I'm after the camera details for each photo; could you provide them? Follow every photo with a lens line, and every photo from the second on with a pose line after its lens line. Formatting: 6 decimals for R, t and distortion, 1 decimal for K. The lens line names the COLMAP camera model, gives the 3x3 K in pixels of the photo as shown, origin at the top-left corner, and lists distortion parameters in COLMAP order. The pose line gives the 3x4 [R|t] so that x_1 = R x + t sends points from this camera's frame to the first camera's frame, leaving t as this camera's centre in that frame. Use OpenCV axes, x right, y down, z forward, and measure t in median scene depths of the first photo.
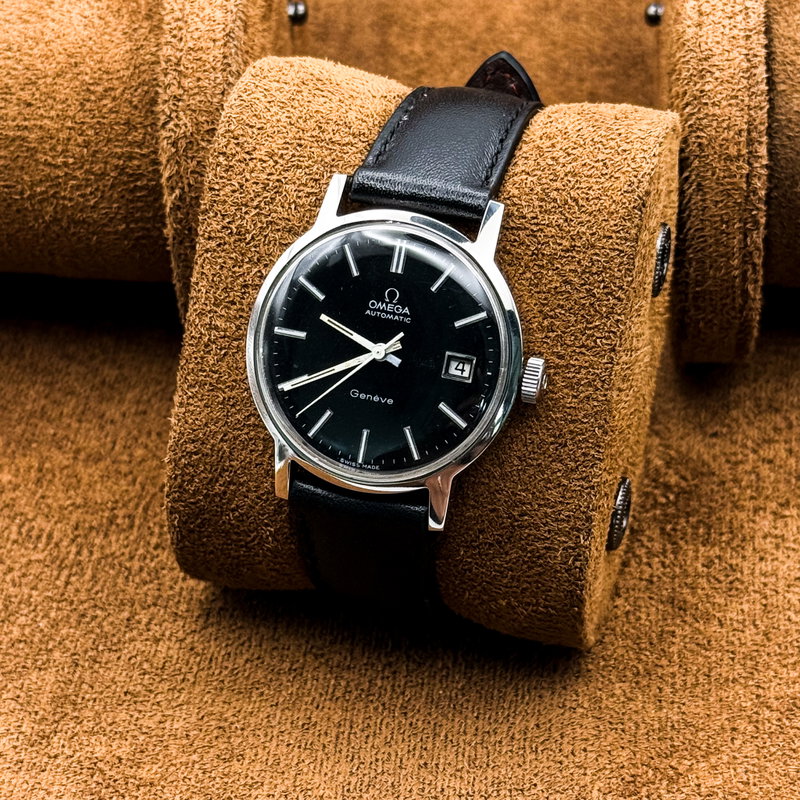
lens RADIAL K [[2343.4, 0, 400.0], [0, 2343.4, 400.0], [0, 0, 1]] dist [0.052430, 0.316221]
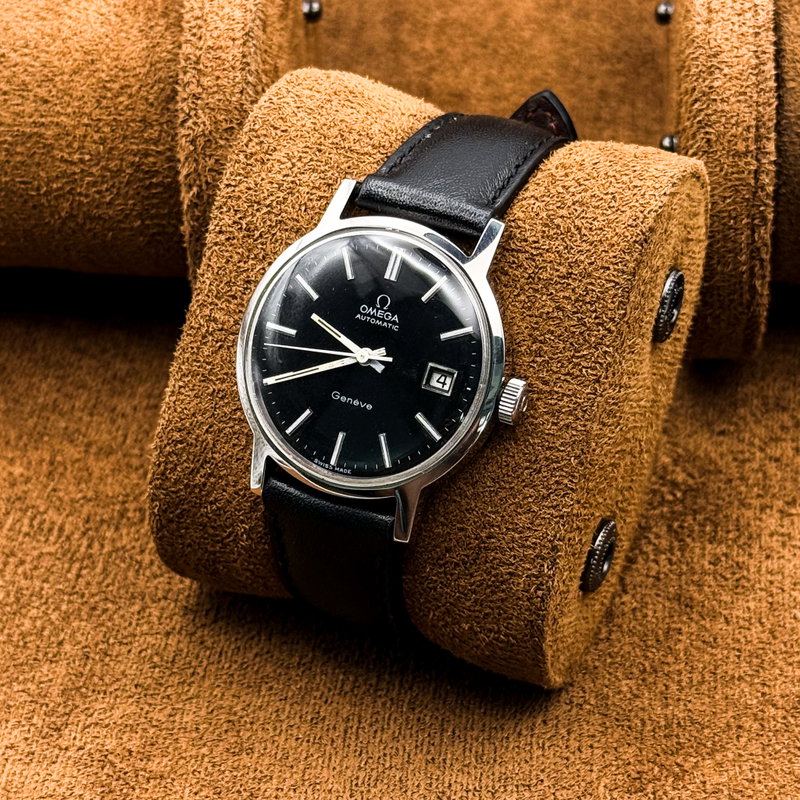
lens RADIAL K [[2343.4, 0, 400.0], [0, 2343.4, 400.0], [0, 0, 1]] dist [0.052430, 0.316221]
pose [[0.989040, 0.112988, -0.095043, 0.101979], [-0.118781, 0.991245, -0.057661, 0.053019], [0.087696, 0.068318, 0.993802, 0.008153]]
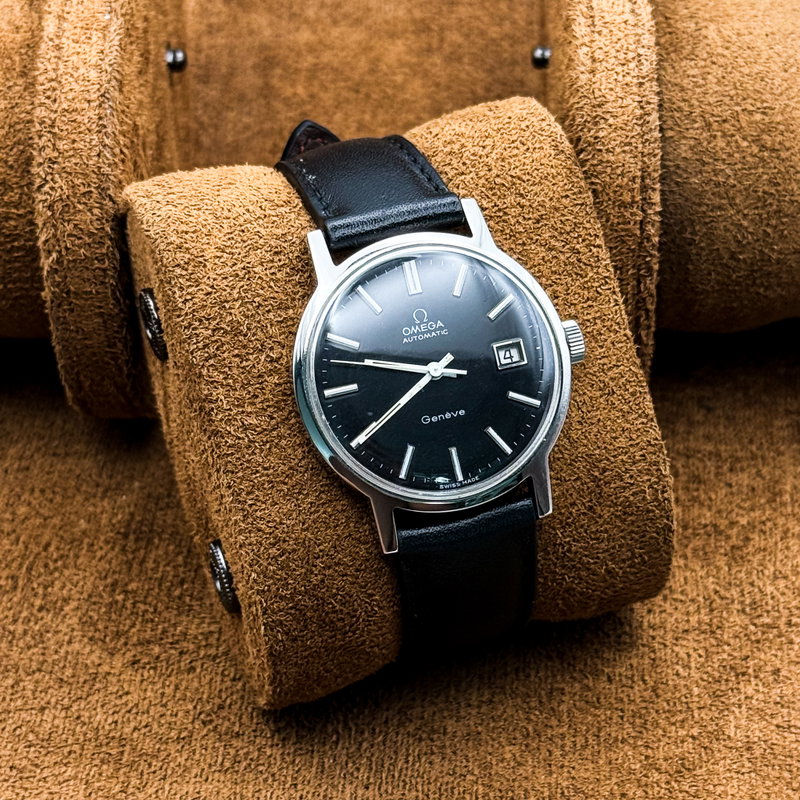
lens RADIAL K [[2343.4, 0, 400.0], [0, 2343.4, 400.0], [0, 0, 1]] dist [0.052430, 0.316221]
pose [[0.829503, -0.355260, 0.430947, -0.451622], [0.417766, 0.906790, -0.056601, 0.041105], [-0.370670, 0.226985, 0.900600, 0.100841]]
